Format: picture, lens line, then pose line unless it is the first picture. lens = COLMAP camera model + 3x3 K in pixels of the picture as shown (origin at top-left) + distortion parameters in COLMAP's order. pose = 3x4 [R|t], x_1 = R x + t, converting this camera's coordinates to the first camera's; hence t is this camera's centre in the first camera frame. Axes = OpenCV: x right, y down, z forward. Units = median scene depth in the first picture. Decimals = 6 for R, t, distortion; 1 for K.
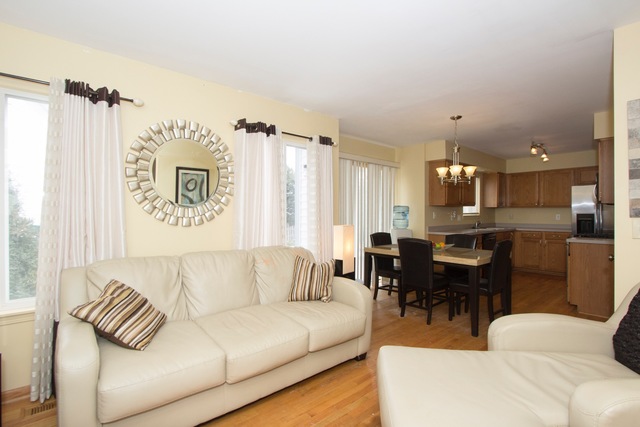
lens RADIAL K [[302.2, 0, 333.3], [0, 302.2, 213.1], [0, 0, 1]] dist [0.000512, 0.000245]
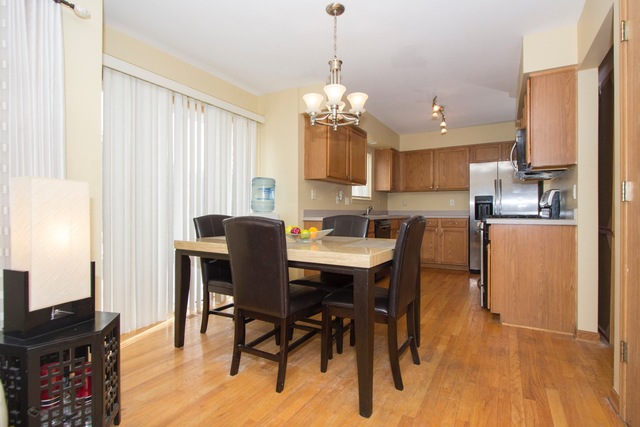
lens RADIAL K [[312.0, 0, 322.0], [0, 312.0, 210.9], [0, 0, 1]] dist [-0.001324, -0.000086]
pose [[0.955645, -0.000764, 0.294521, 0.178913], [0.001075, 0.999999, -0.000894, 0.058978], [-0.294520, 0.001171, 0.955645, 0.381843]]
